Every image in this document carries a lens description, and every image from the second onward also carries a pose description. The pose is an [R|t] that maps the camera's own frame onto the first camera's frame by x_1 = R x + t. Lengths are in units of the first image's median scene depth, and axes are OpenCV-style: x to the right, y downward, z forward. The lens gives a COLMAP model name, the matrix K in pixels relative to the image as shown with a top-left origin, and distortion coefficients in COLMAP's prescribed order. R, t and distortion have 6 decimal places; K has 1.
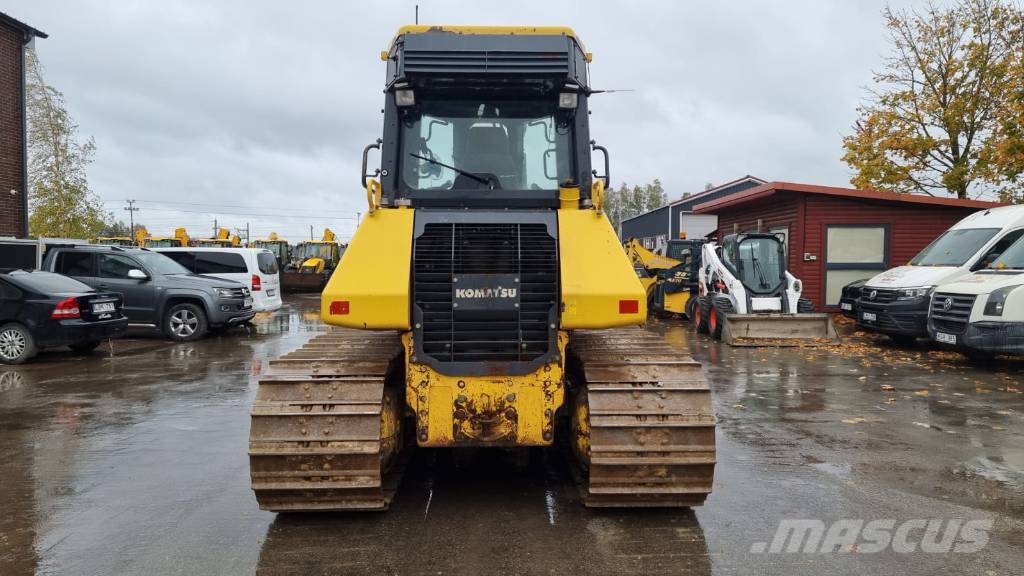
lens RADIAL K [[703.6, 0, 510.8], [0, 703.6, 281.9], [0, 0, 1]] dist [0.090538, -0.073827]
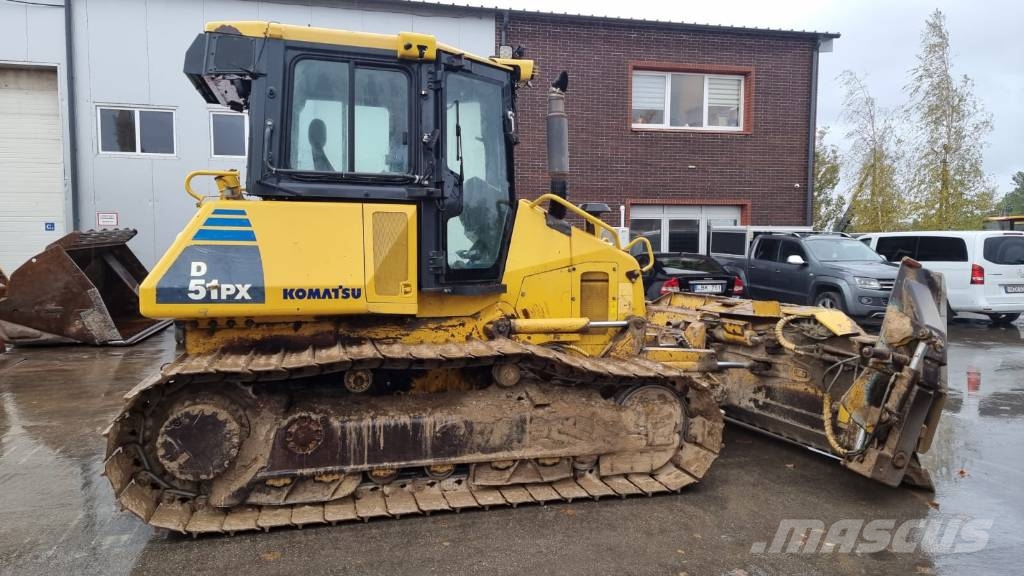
lens RADIAL K [[703.6, 0, 510.8], [0, 703.6, 281.9], [0, 0, 1]] dist [0.090538, -0.073827]
pose [[0.234311, 0.053734, -0.970676, 1.227934], [-0.031154, 0.998373, 0.047748, -0.051606], [0.971662, 0.019053, 0.235604, 1.222346]]
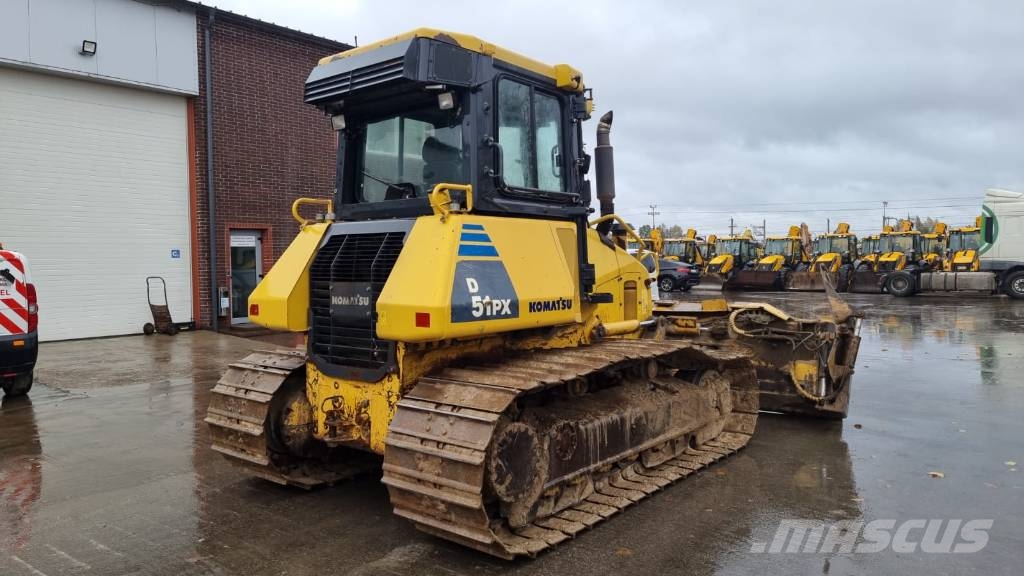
lens RADIAL K [[700.6, 0, 500.8], [0, 700.6, 279.3], [0, 0, 1]] dist [0.074832, -0.000712]
pose [[0.746410, 0.007417, -0.665445, 0.820932], [-0.006409, 0.999972, 0.003957, -0.021168], [0.665455, 0.001311, 0.746437, 0.369192]]
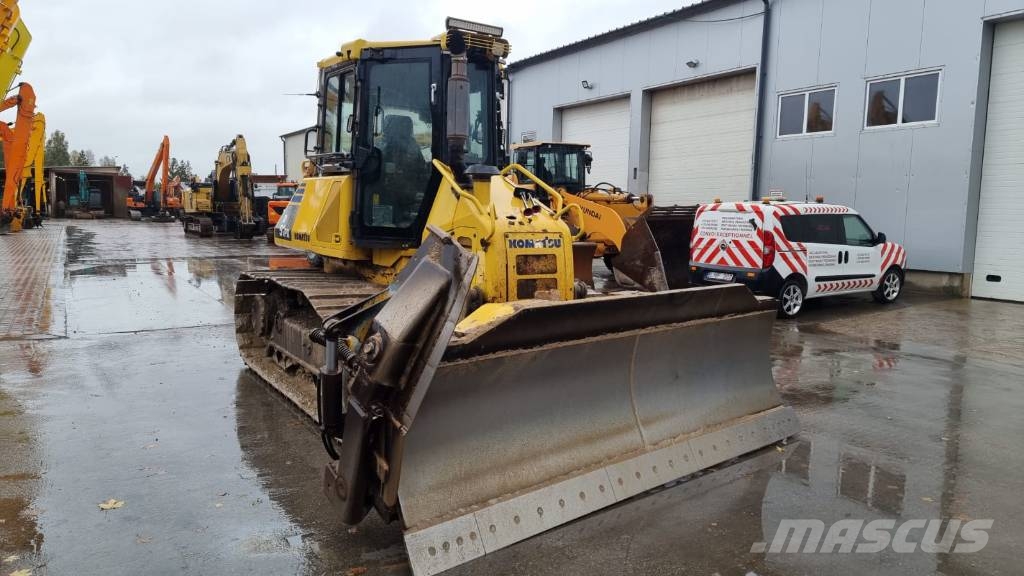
lens RADIAL K [[716.9, 0, 538.6], [0, 716.9, 286.4], [0, 0, 1]] dist [0.057833, -0.007408]
pose [[-0.837184, 0.035171, -0.545790, 0.607546], [-0.042291, 0.990779, 0.128717, -0.095026], [0.545284, 0.130842, -0.827977, 2.779761]]
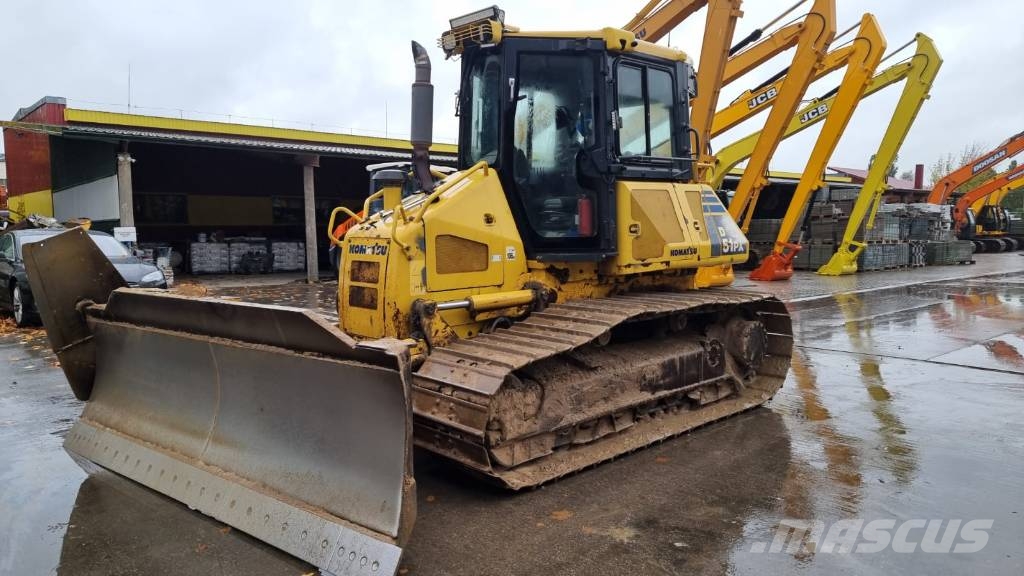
lens RADIAL K [[713.2, 0, 496.4], [0, 713.2, 293.6], [0, 0, 1]] dist [0.068559, -0.001892]
pose [[-0.658209, -0.072570, 0.749329, -1.047198], [0.026687, 0.992468, 0.119559, -0.071457], [-0.752362, 0.098692, -0.651315, 2.353618]]
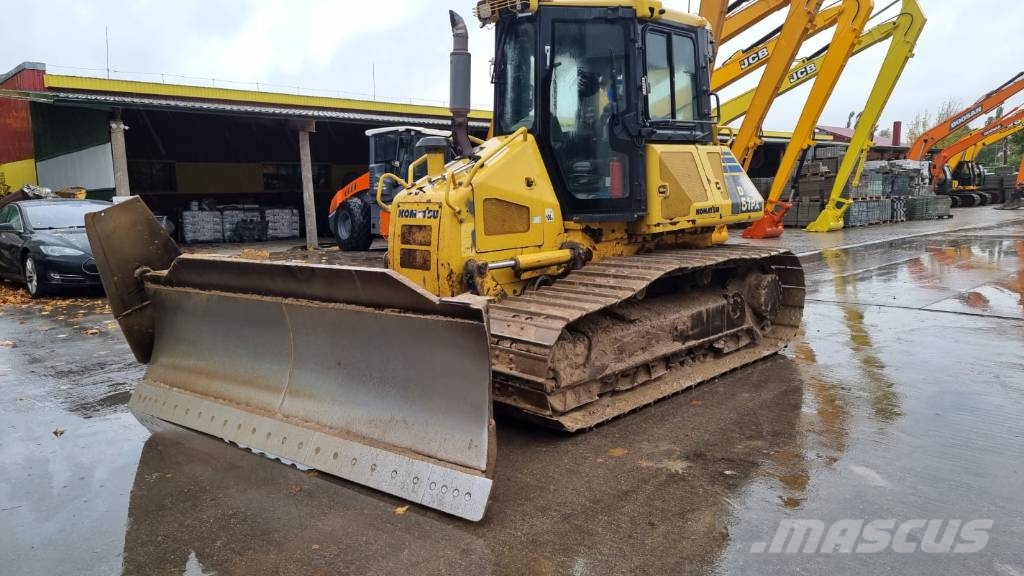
lens RADIAL K [[714.4, 0, 513.4], [0, 714.4, 291.1], [0, 0, 1]] dist [0.065882, -0.001691]
pose [[-0.691909, -0.092278, 0.716063, -1.036374], [0.042007, 0.984973, 0.167521, -0.076908], [-0.720761, 0.145989, -0.677636, 2.476778]]
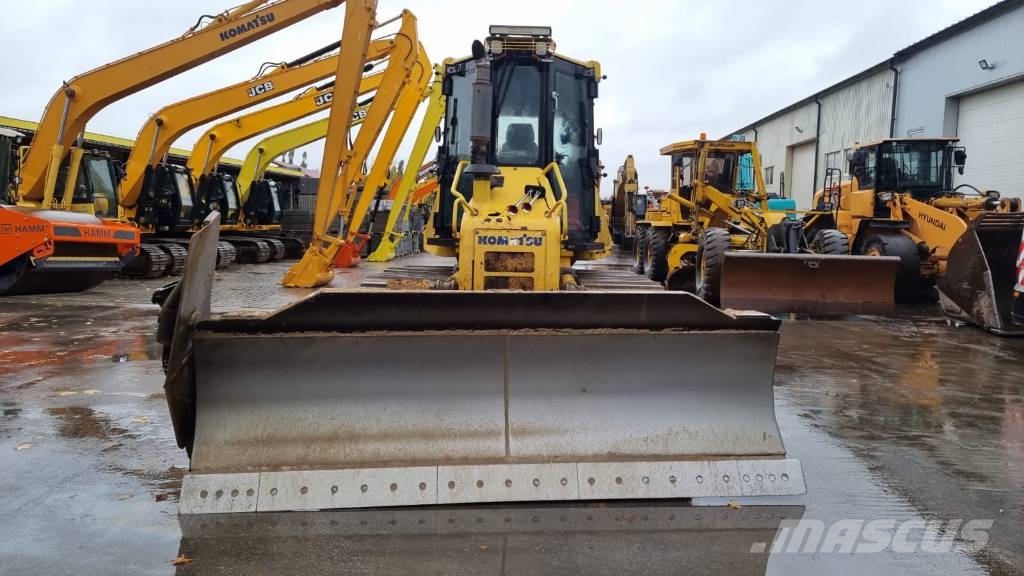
lens RADIAL K [[723.0, 0, 520.6], [0, 723.0, 275.1], [0, 0, 1]] dist [0.046265, -0.002365]
pose [[-0.998513, -0.027735, 0.046941, -0.129942], [-0.022385, 0.993581, 0.110887, -0.087212], [-0.049716, 0.109671, -0.992724, 2.959914]]
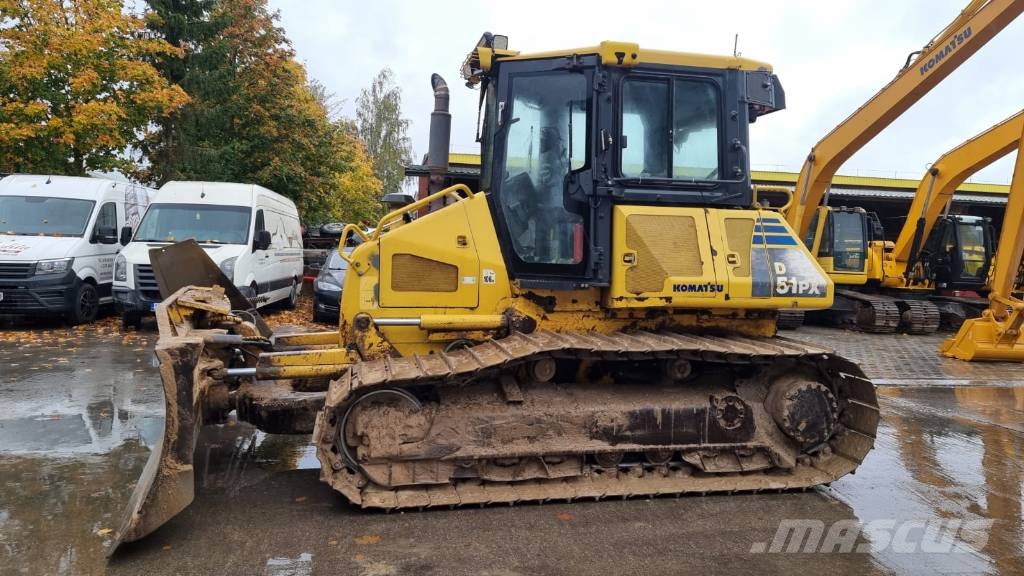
lens RADIAL K [[710.1, 0, 515.5], [0, 710.1, 284.3], [0, 0, 1]] dist [0.090265, -0.078671]
pose [[-0.200971, -0.056848, 0.977946, -1.327508], [-0.005394, 0.998364, 0.056926, -0.048475], [-0.979582, 0.006165, -0.200949, 1.722231]]
